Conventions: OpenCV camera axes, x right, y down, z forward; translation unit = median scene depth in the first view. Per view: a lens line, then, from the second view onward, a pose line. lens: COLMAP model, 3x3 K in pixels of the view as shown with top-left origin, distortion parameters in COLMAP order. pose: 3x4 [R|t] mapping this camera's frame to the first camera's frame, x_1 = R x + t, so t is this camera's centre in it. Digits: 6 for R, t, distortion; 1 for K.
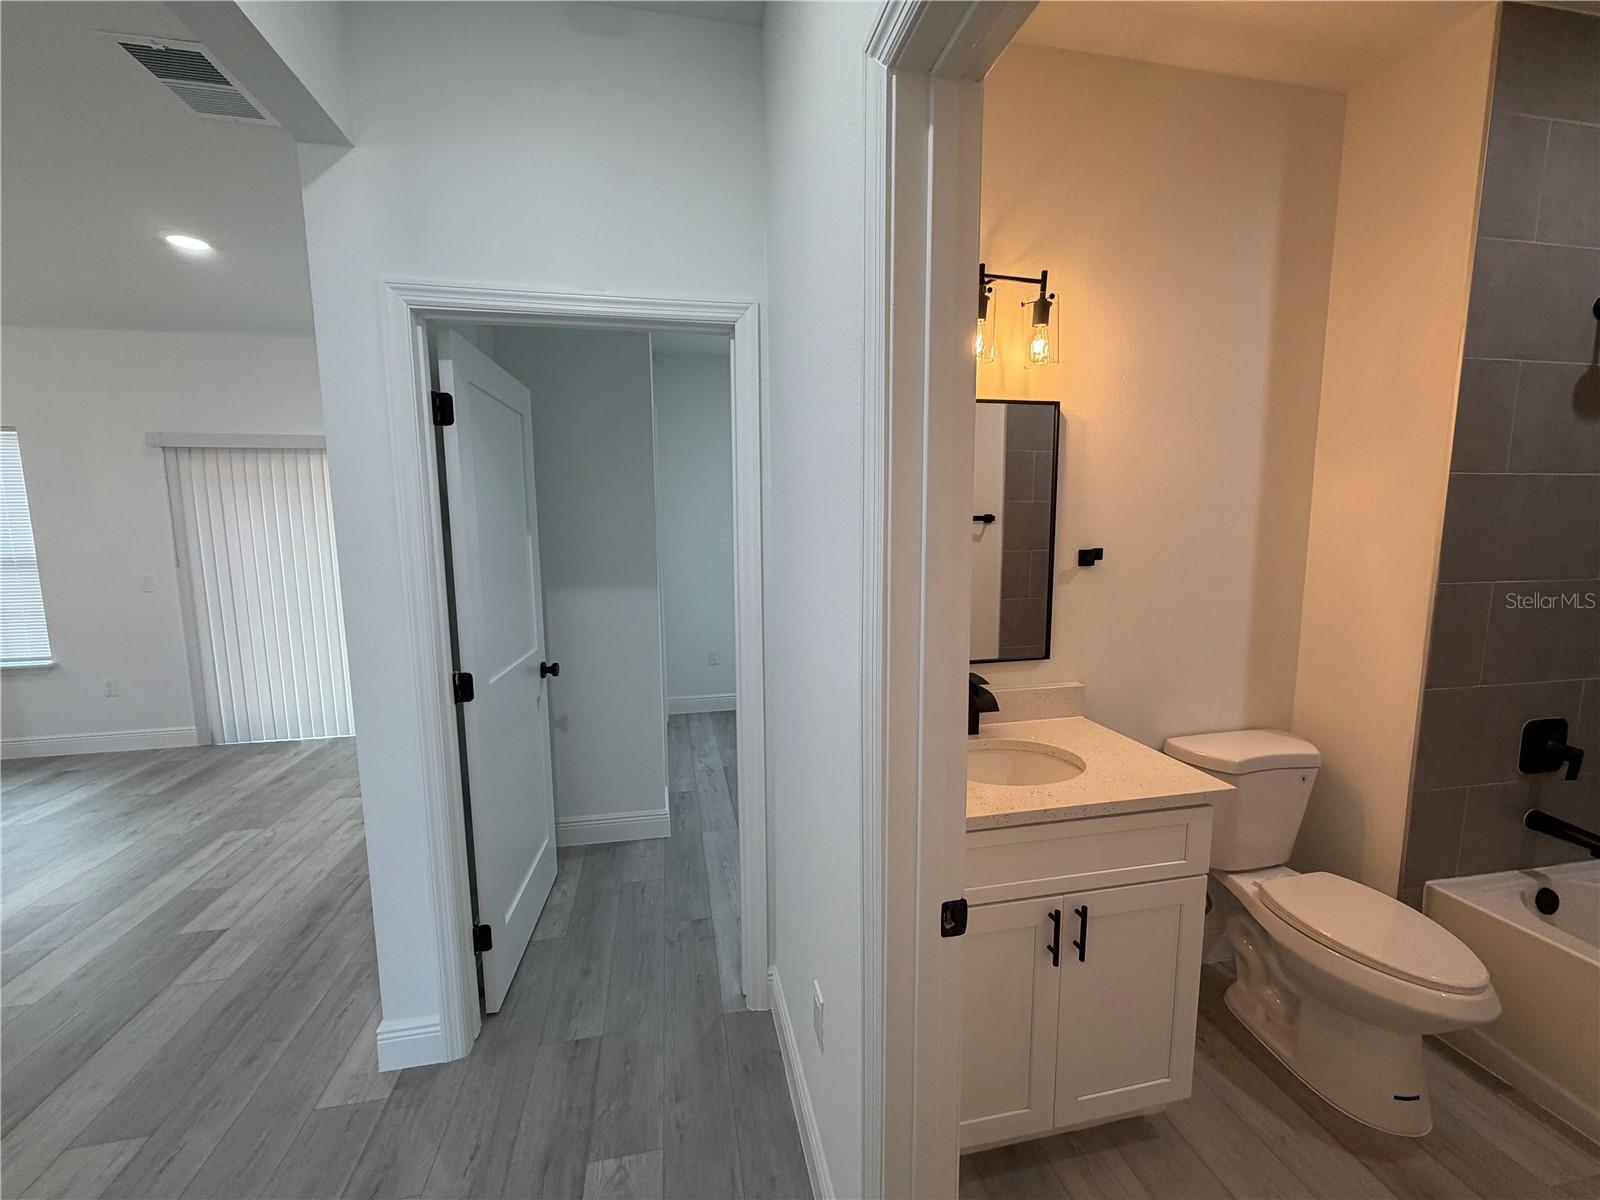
lens RADIAL K [[637.9, 0, 793.3], [0, 637.9, 597.9], [0, 0, 1]] dist [-0.000925, 0.000276]
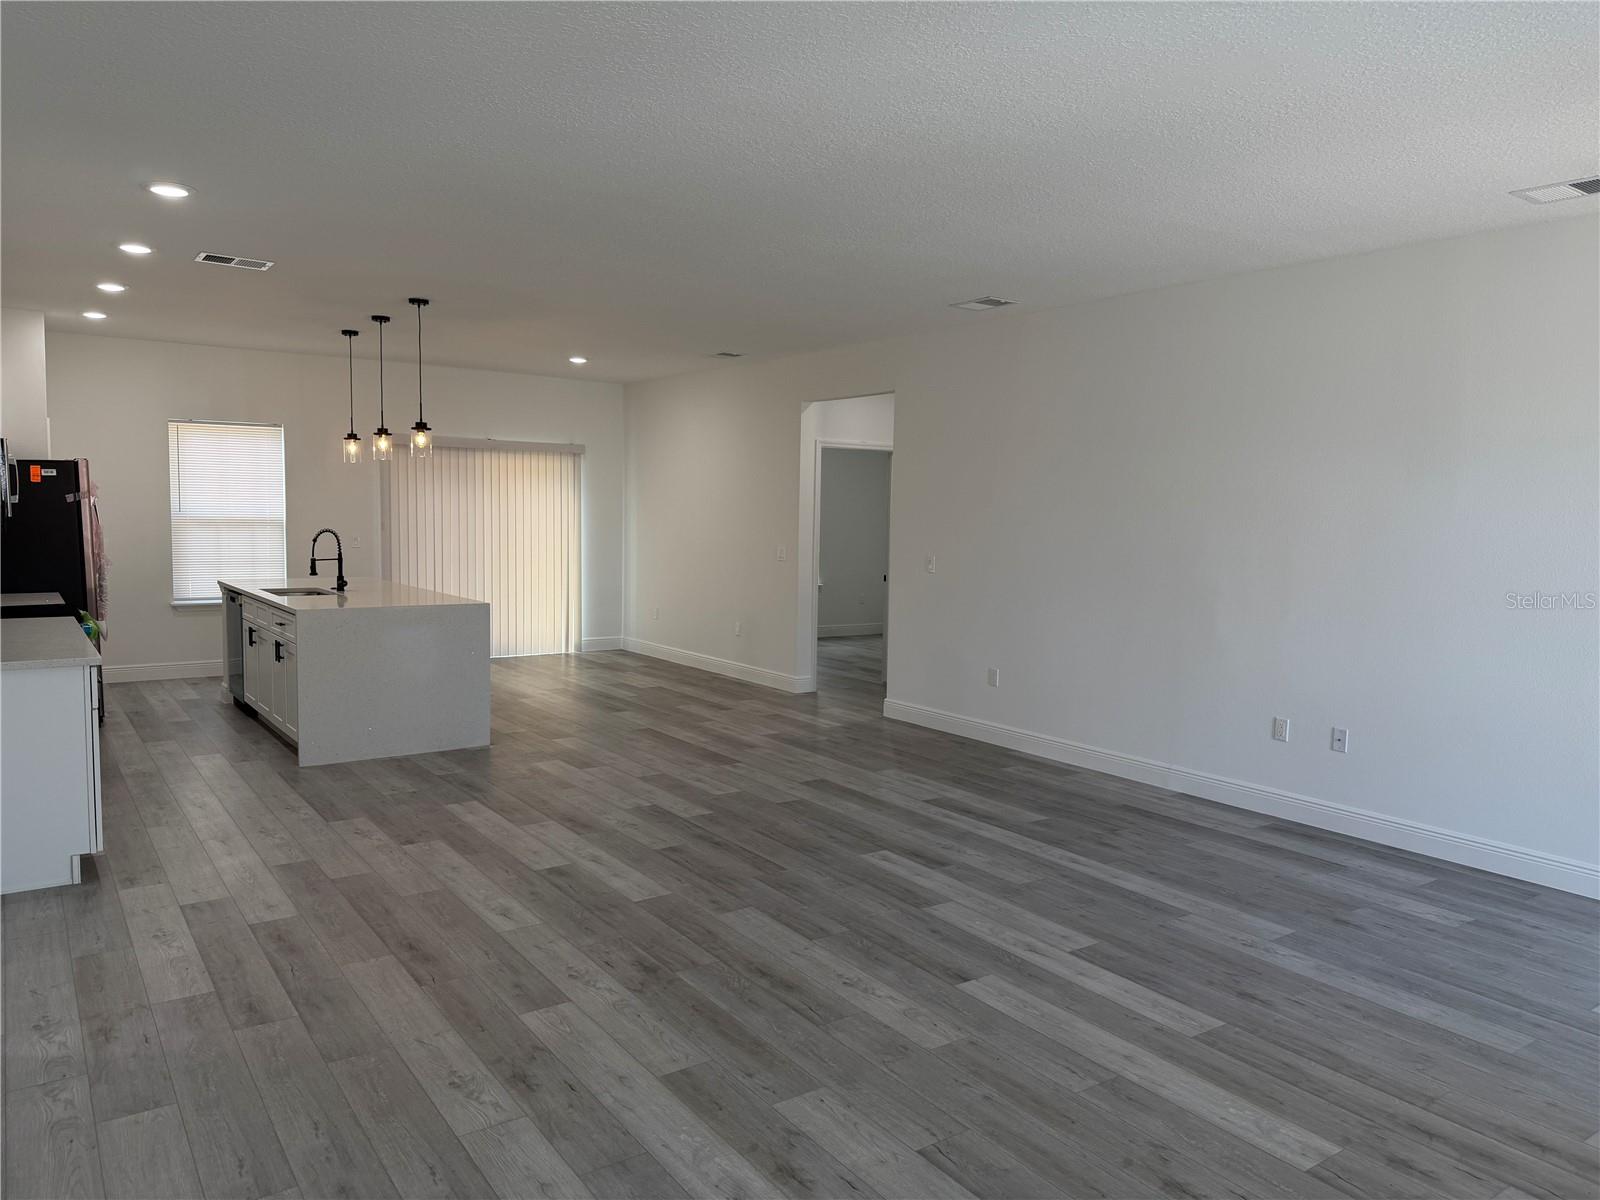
lens RADIAL K [[1121.0, 0, 815.7], [0, 1121.0, 609.3], [0, 0, 1]] dist [-0.002585, -0.008560]
pose [[0.908690, -0.003944, 0.417452, -1.213633], [0.013227, 0.999725, -0.019347, 0.193855], [-0.417261, 0.023102, 0.908493, -1.677903]]
